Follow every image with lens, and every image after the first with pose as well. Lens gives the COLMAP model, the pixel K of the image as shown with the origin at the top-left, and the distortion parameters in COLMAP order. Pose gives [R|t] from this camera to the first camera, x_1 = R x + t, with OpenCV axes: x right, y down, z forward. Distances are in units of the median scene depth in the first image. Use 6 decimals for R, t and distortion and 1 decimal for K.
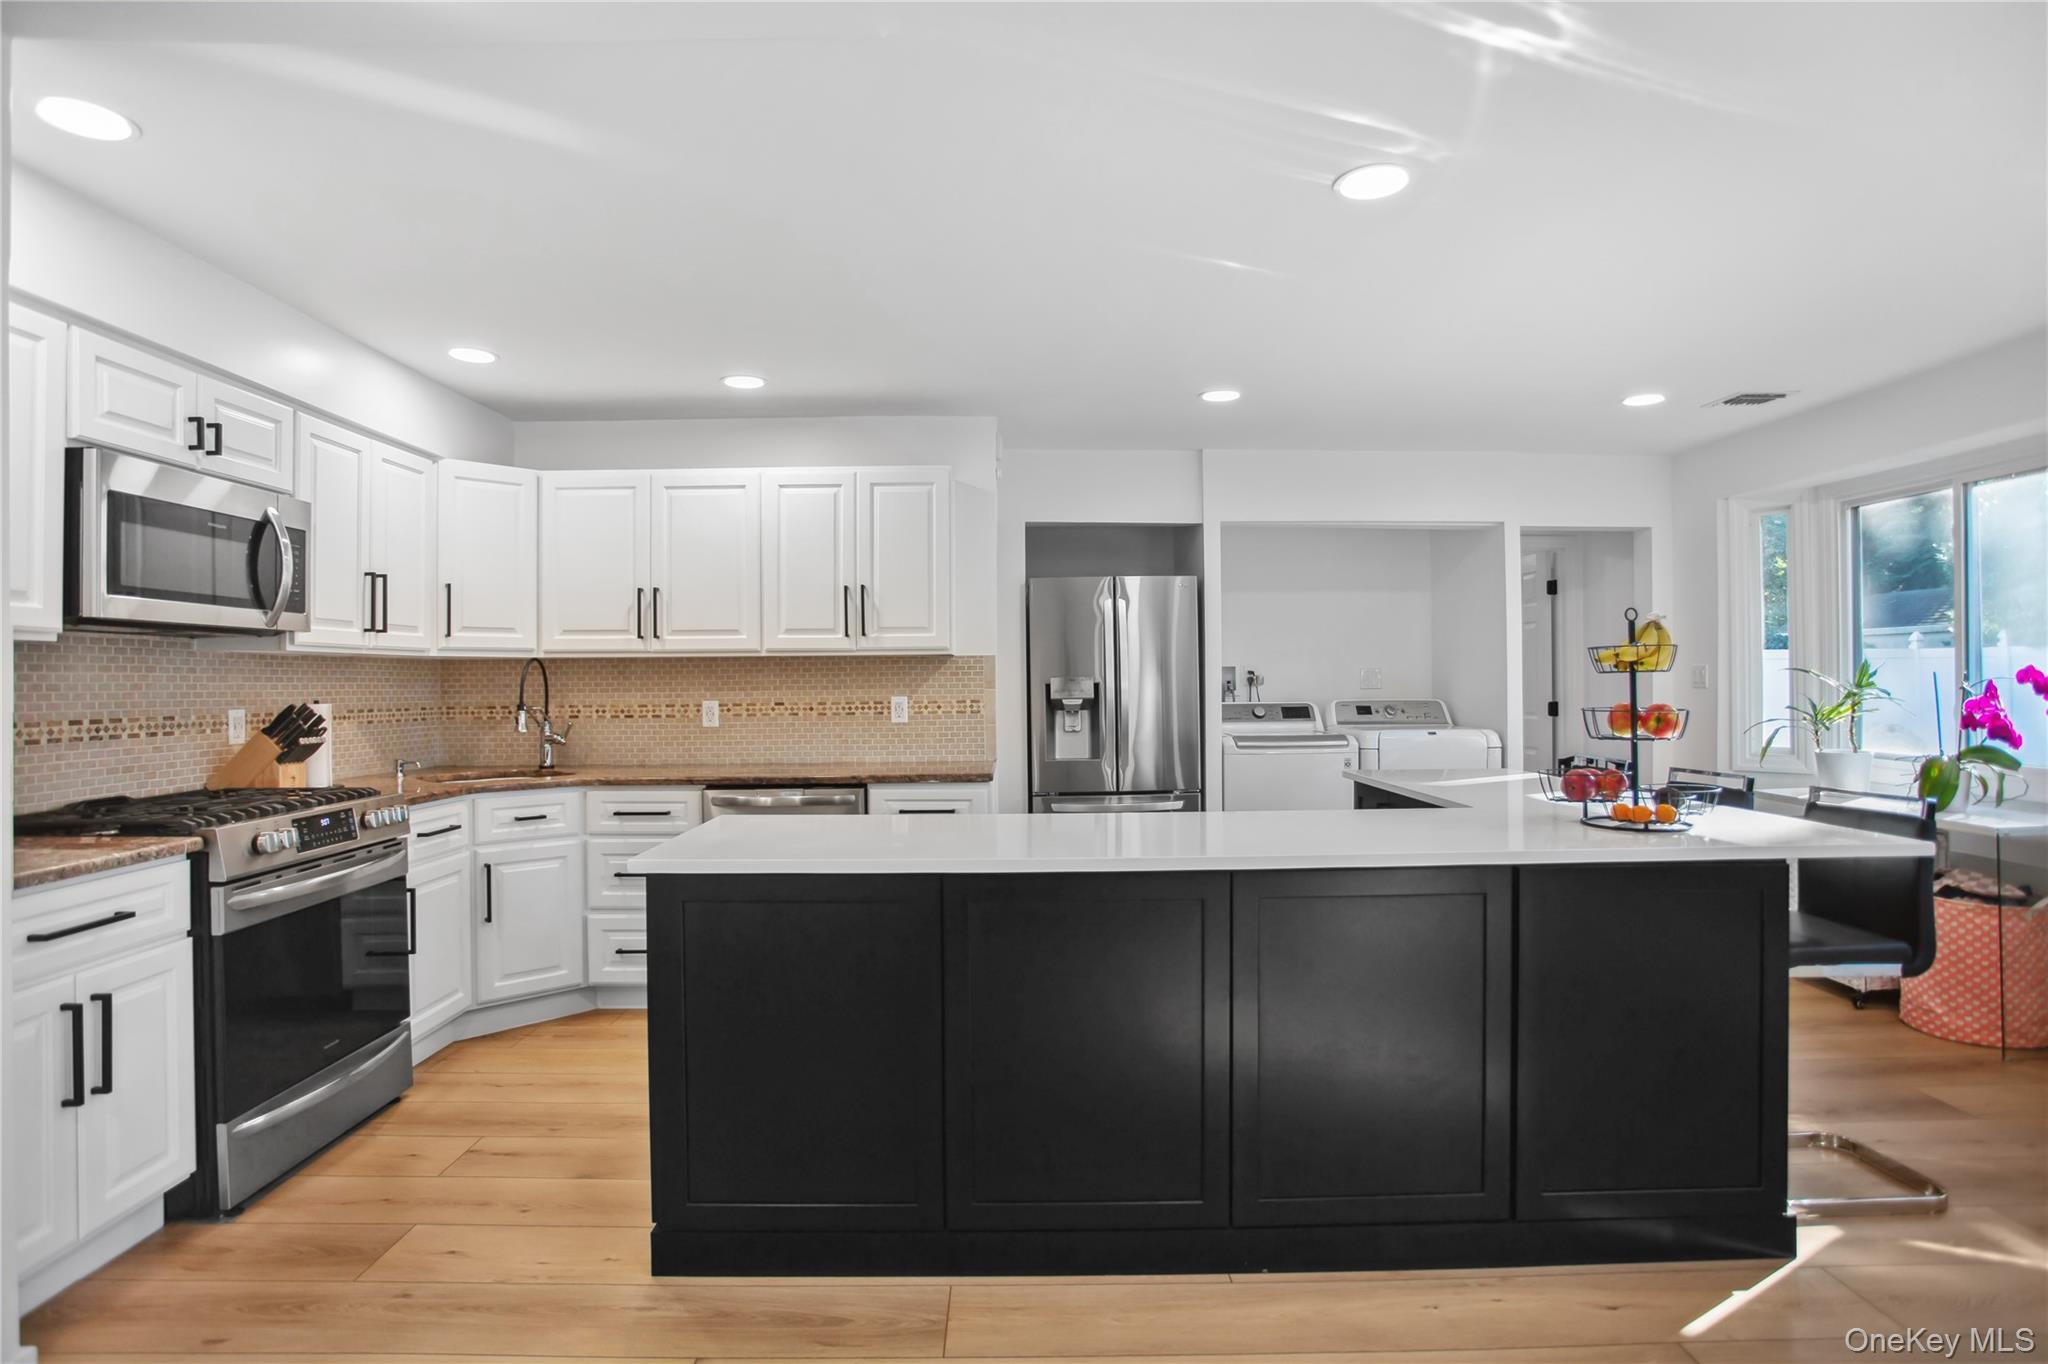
lens RADIAL K [[1035.2, 0, 1020.4], [0, 1035.2, 674.3], [0, 0, 1]] dist [-0.074178, 0.036084]
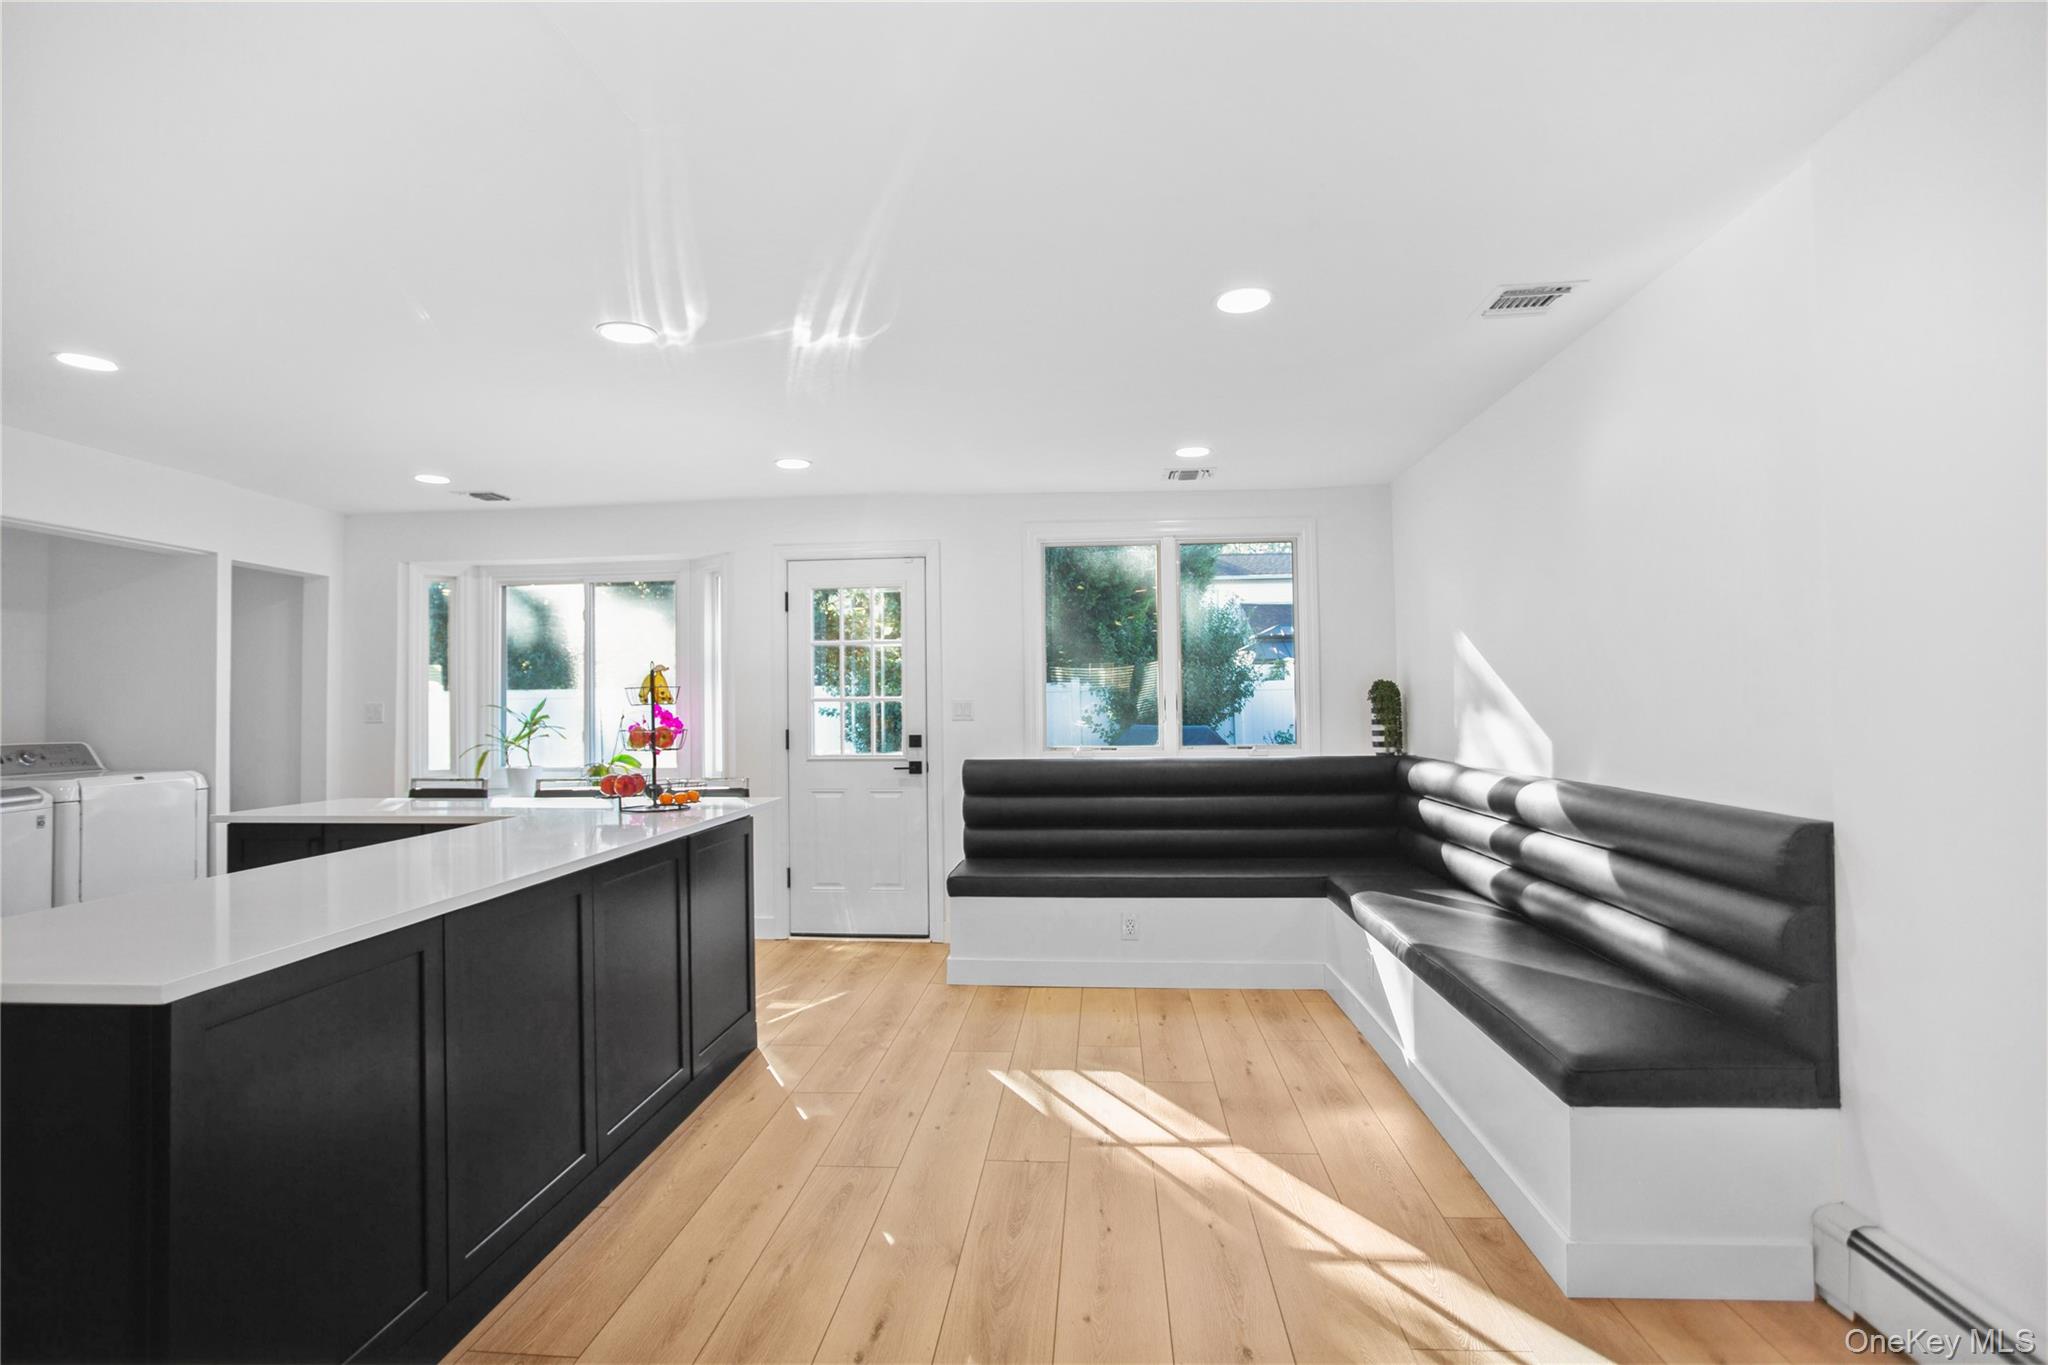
lens RADIAL K [[1035.2, 0, 1020.4], [0, 1035.2, 674.8], [0, 0, 1]] dist [-0.074178, 0.036084]
pose [[0.085142, 0.033407, 0.995809, -0.584502], [0.007392, 0.999389, -0.034159, 0.004840], [-0.996341, 0.010269, 0.084843, 0.239332]]
